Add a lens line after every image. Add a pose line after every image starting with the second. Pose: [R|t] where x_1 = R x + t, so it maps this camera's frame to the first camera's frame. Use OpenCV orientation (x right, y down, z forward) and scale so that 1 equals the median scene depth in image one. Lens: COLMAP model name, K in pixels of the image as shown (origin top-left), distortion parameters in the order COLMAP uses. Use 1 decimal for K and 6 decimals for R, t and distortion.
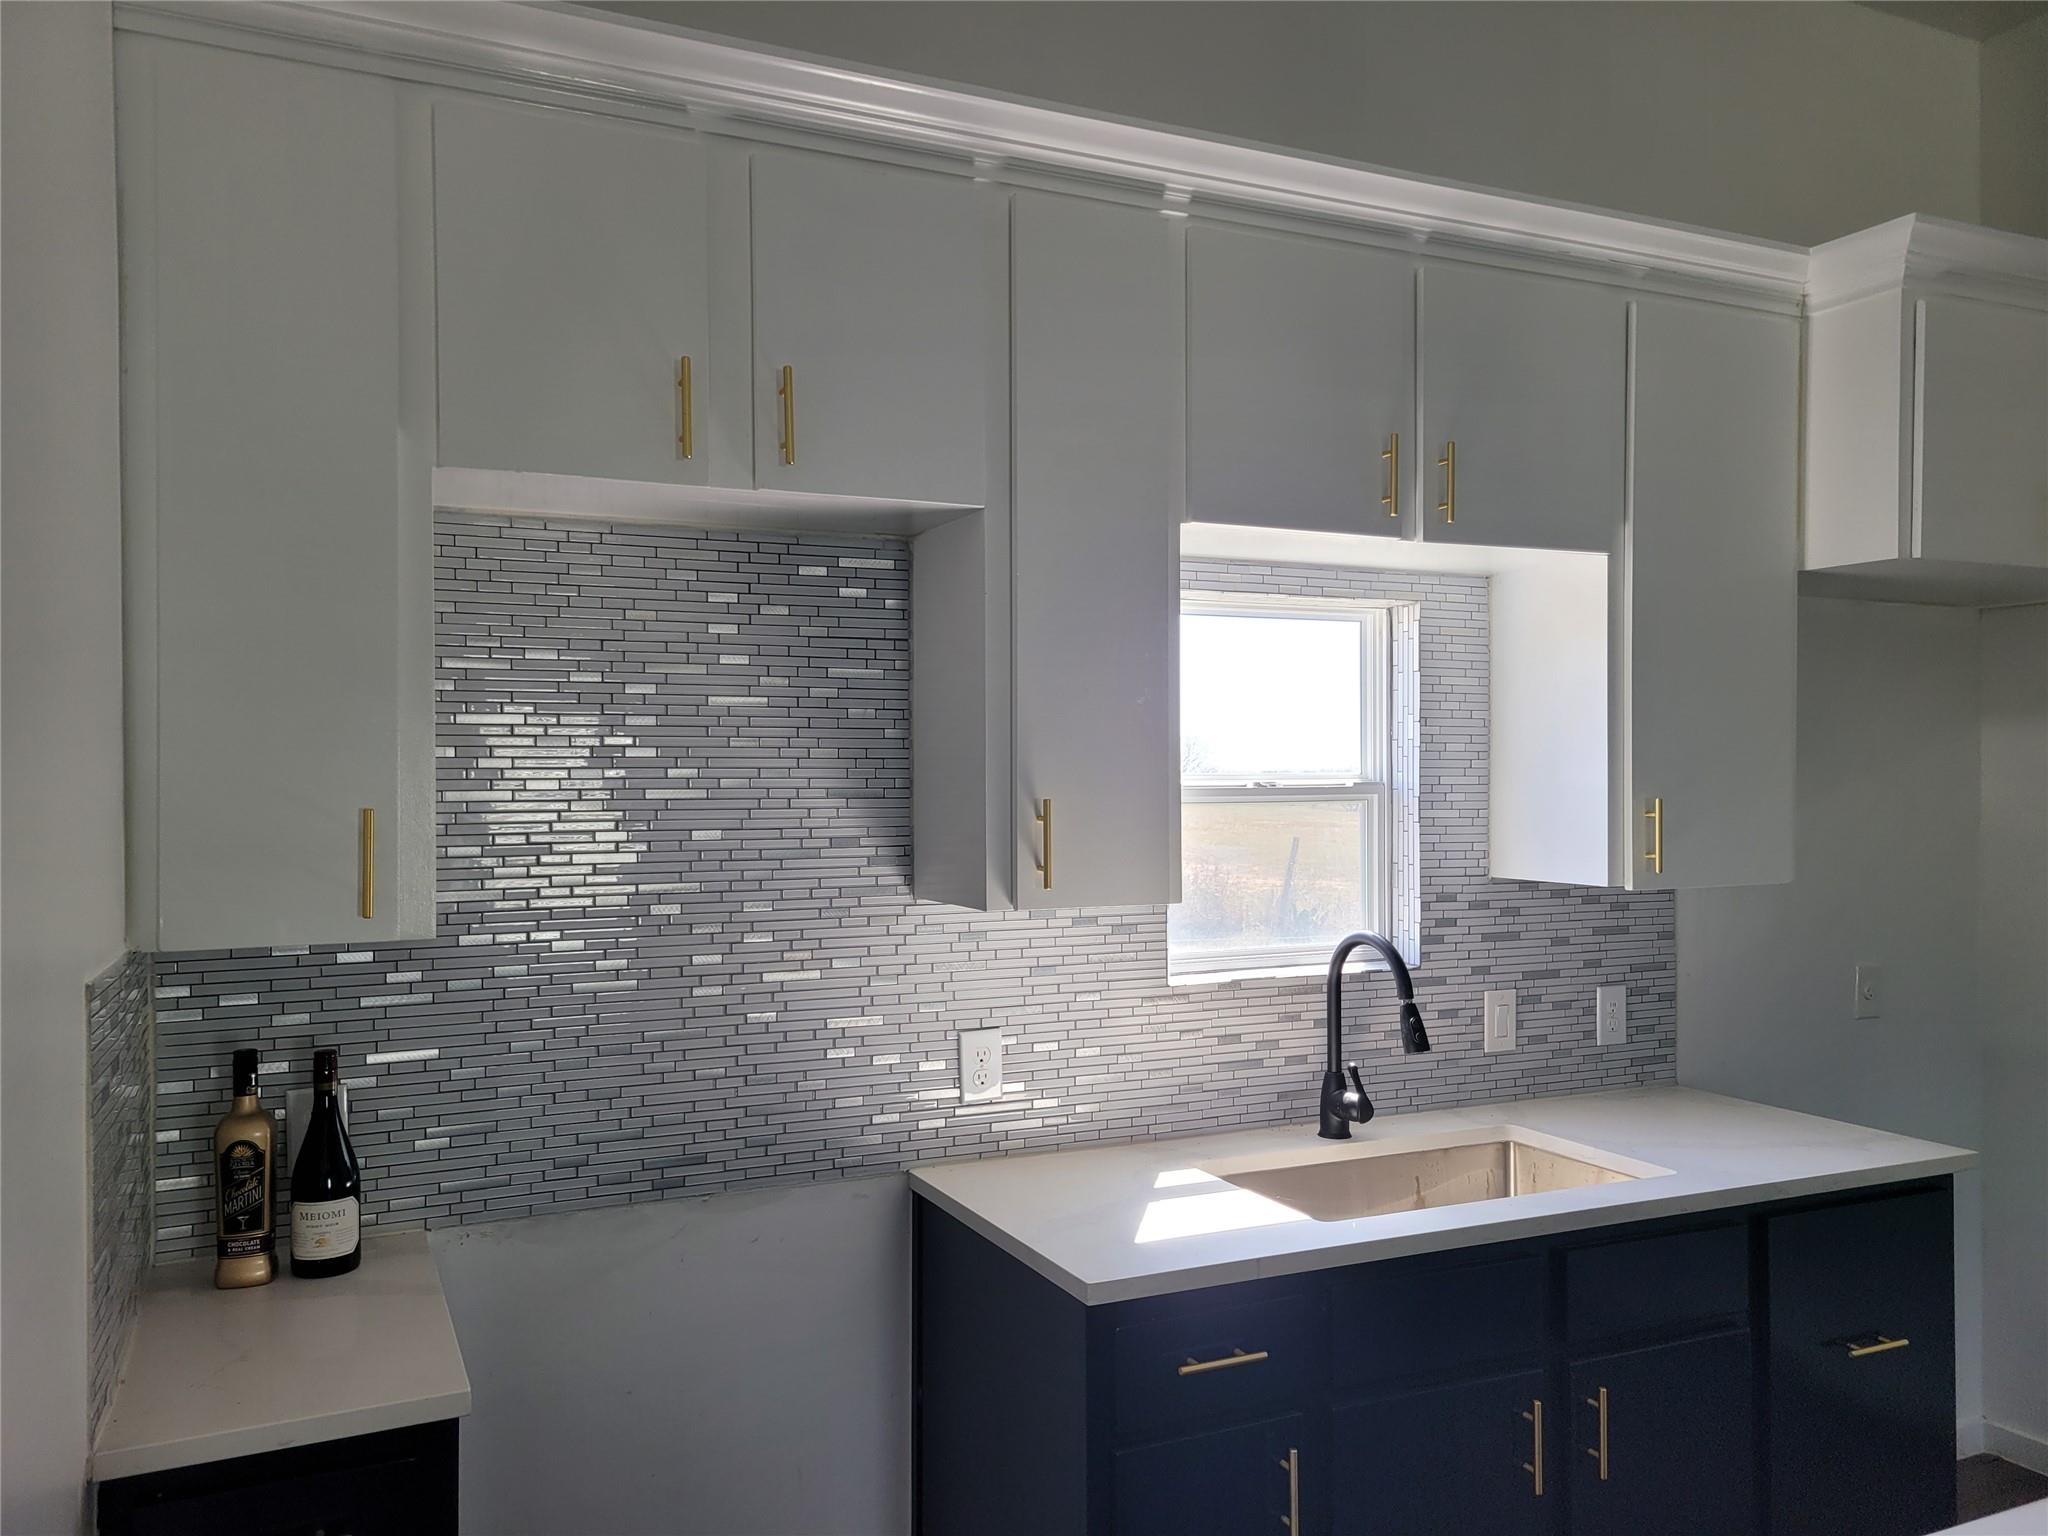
lens RADIAL K [[1533.4, 0, 1026.9], [0, 1533.4, 762.8], [0, 0, 1]] dist [0.064216, 0.003322]
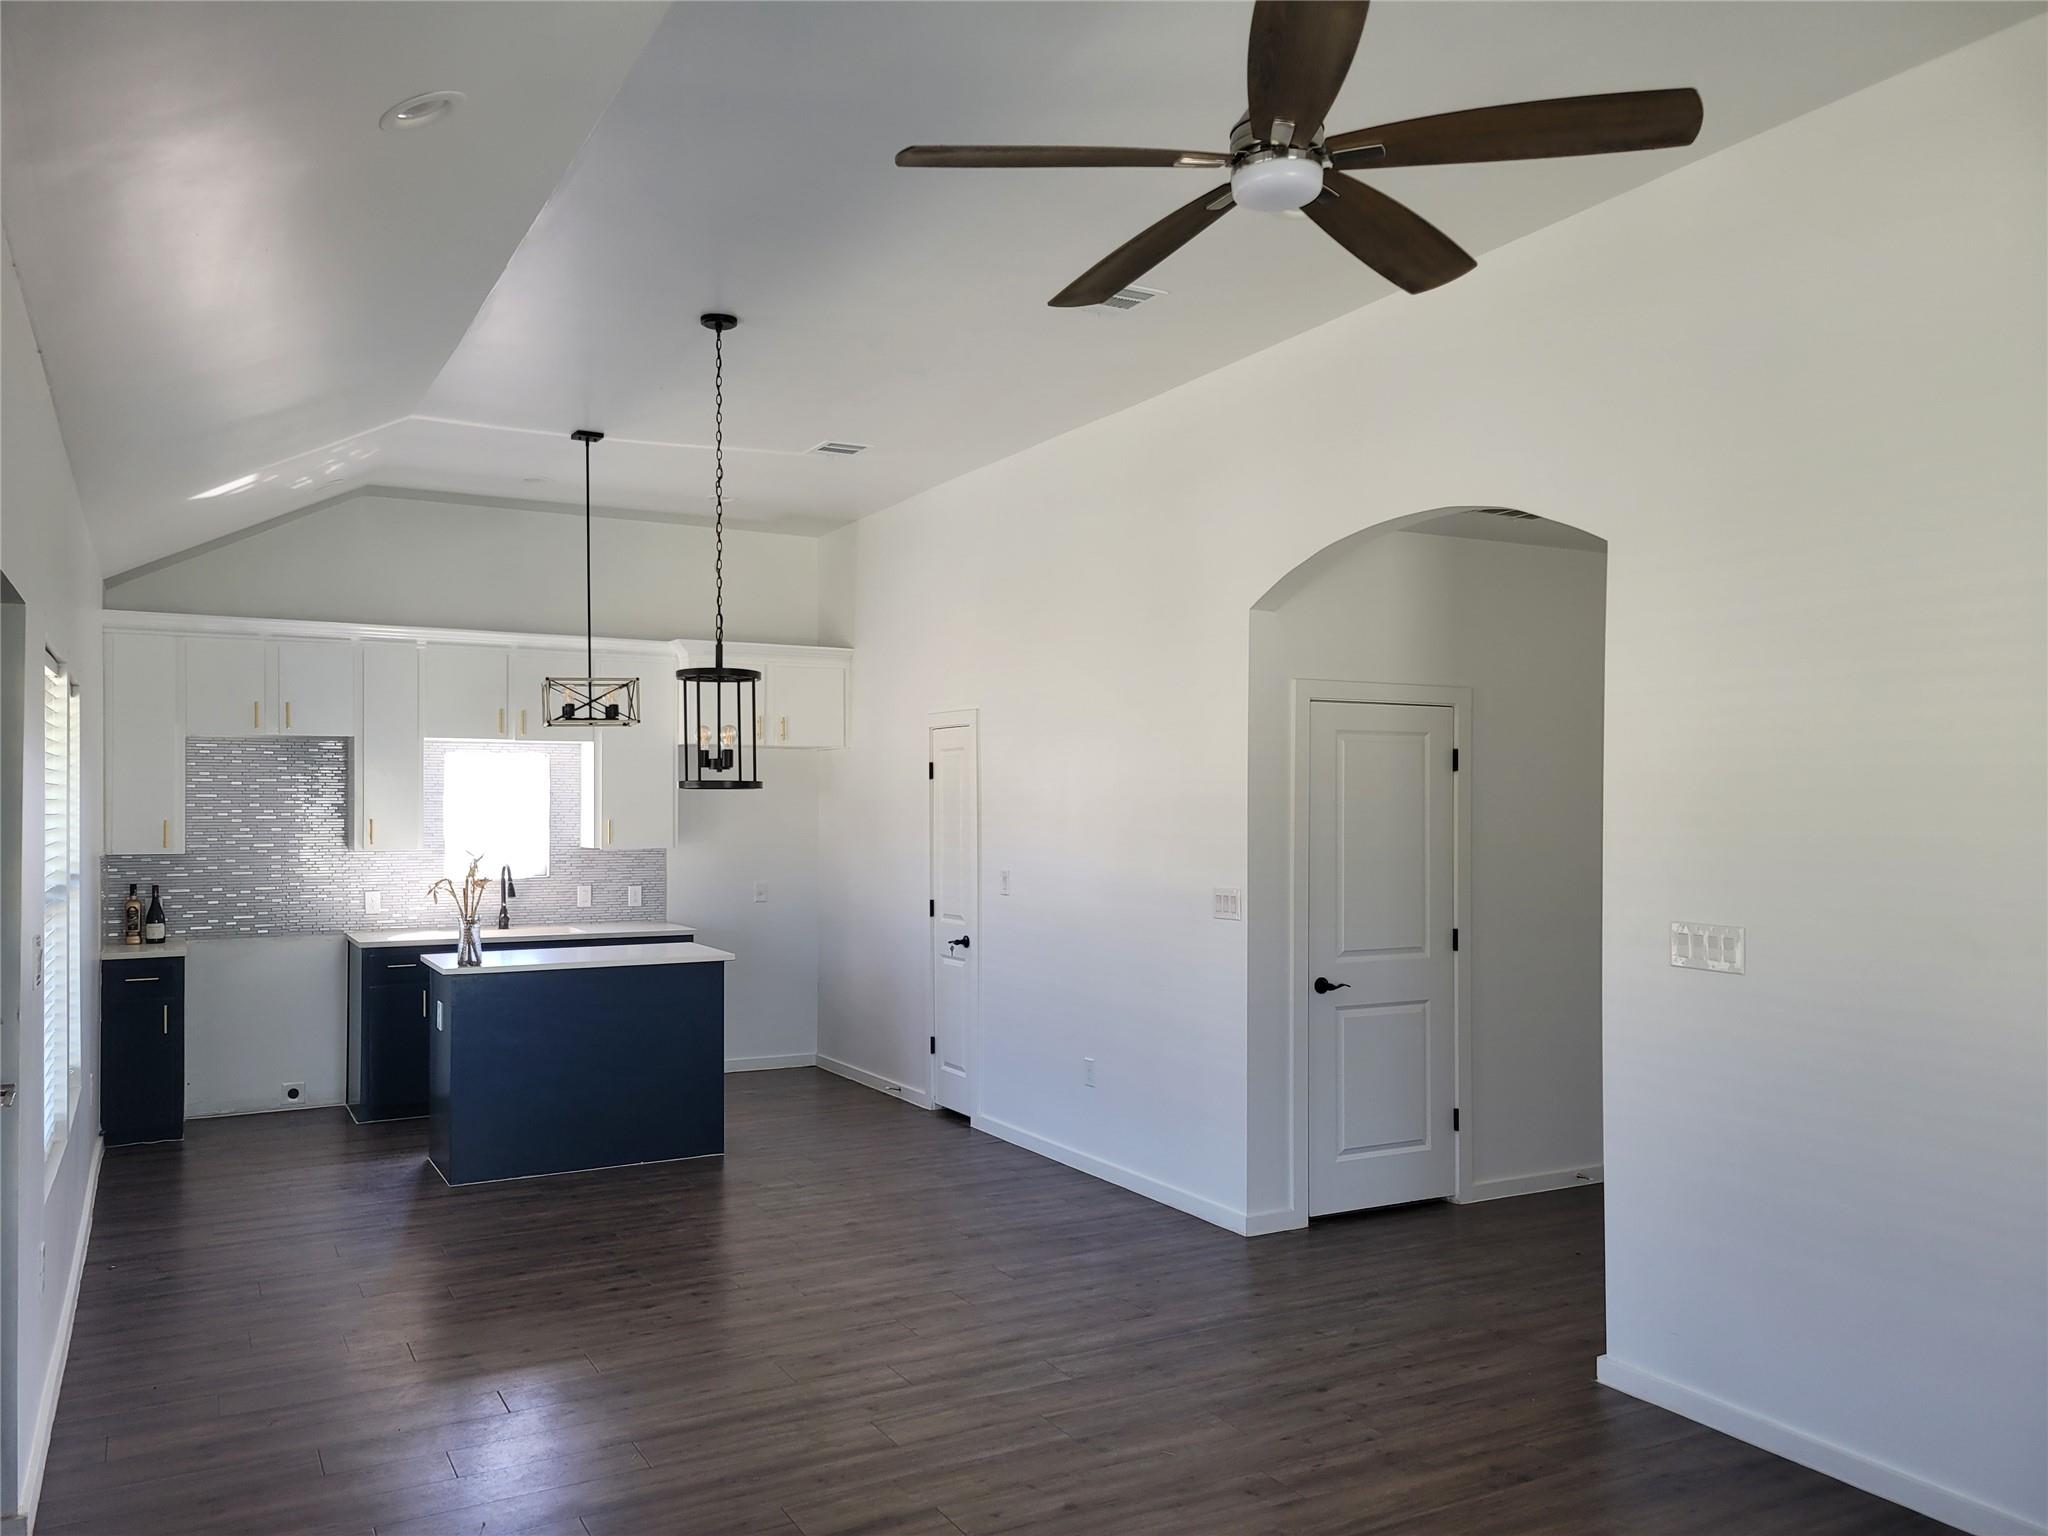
lens RADIAL K [[1533.4, 0, 1017.2], [0, 1533.4, 787.8], [0, 0, 1]] dist [0.064216, 0.003322]
pose [[0.999033, 0.004216, 0.043772, 1.355321], [-0.003945, 0.999973, -0.006264, -0.031519], [-0.043797, 0.006085, 0.999022, -2.656138]]
